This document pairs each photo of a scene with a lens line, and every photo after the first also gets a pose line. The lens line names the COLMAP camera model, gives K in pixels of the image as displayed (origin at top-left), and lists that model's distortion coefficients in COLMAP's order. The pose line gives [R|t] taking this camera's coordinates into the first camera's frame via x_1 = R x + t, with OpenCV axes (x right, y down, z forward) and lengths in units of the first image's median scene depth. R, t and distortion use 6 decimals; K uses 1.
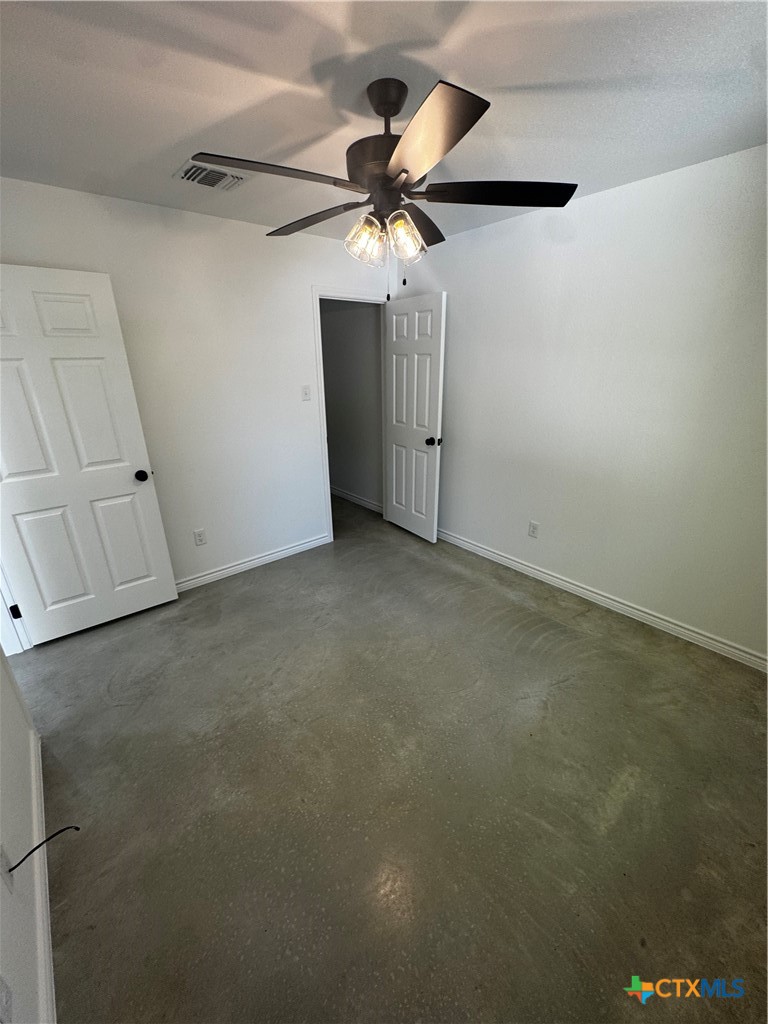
lens RADIAL K [[410.0, 0, 384.0], [0, 410.0, 512.0], [0, 0, 1]] dist [0.000751, 0.000182]
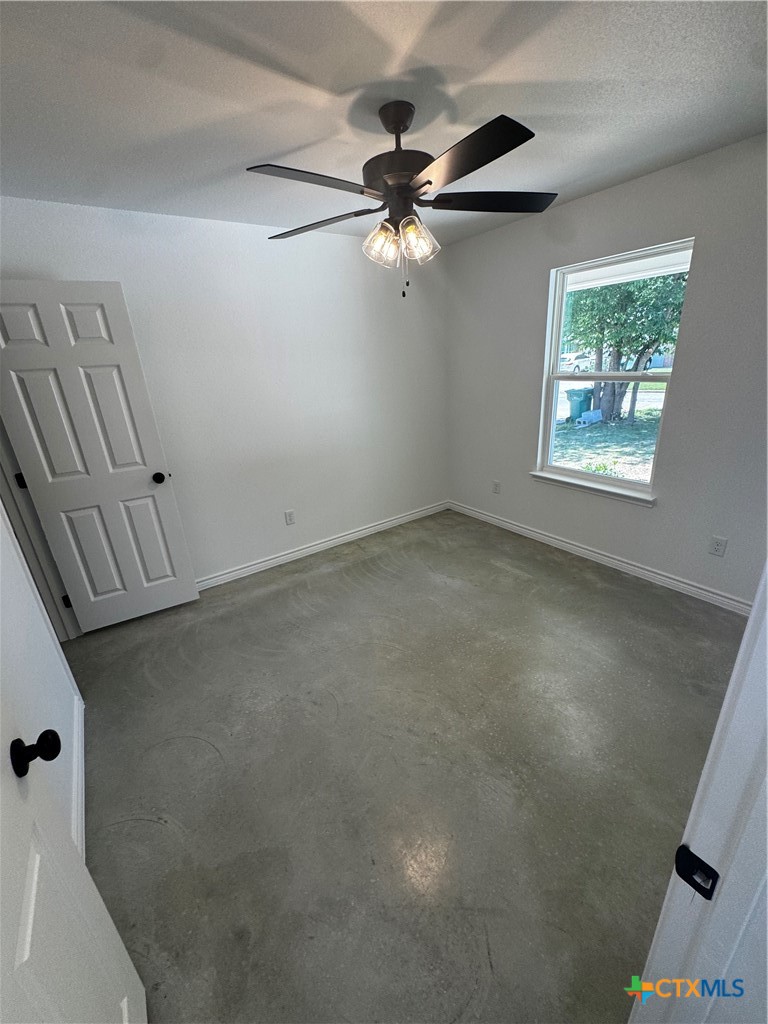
lens RADIAL K [[411.5, 0, 384.0], [0, 411.5, 512.0], [0, 0, 1]] dist [-0.004040, -0.000204]
pose [[0.094348, -0.344189, 0.934148, -0.880916], [0.408319, 0.869157, 0.279003, -0.241182], [-0.907951, 0.355107, 0.222542, 0.721286]]
